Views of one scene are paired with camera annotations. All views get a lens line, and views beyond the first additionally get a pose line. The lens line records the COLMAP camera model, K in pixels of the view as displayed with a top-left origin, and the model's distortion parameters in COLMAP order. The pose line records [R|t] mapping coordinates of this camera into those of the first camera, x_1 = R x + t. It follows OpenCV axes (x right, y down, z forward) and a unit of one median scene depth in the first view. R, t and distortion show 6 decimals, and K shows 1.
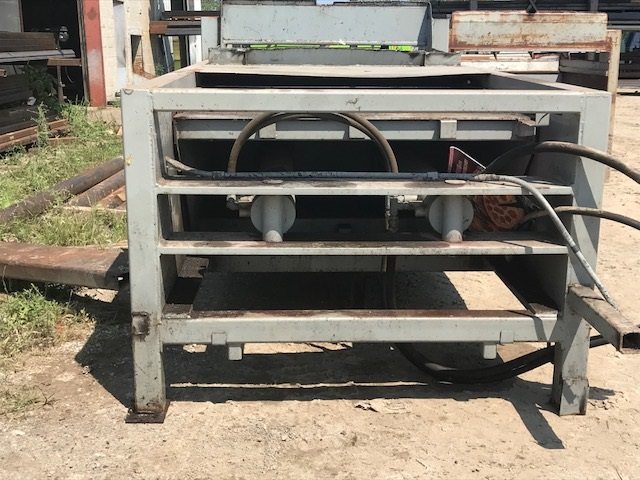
lens RADIAL K [[933.2, 0, 320.0], [0, 933.2, 240.0], [0, 0, 1]] dist [0.218784, -0.975513]
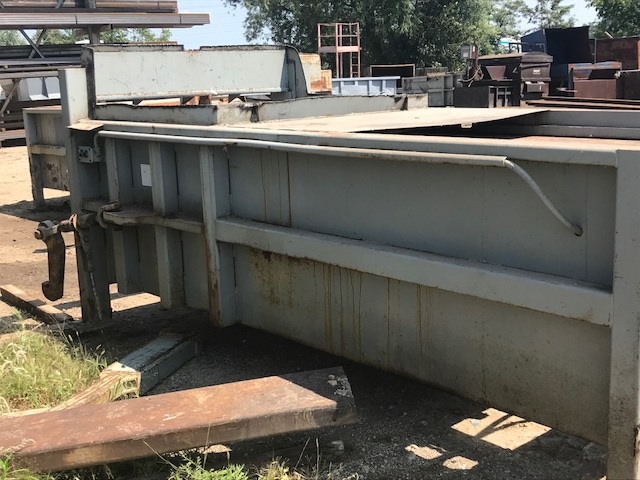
lens RADIAL K [[933.2, 0, 320.0], [0, 933.2, 240.0], [0, 0, 1]] dist [0.218784, -0.975513]
pose [[0.733782, -0.155547, 0.661339, -0.593999], [0.186469, 0.982165, 0.024110, -0.094945], [-0.653294, 0.105628, 0.749700, 0.362057]]
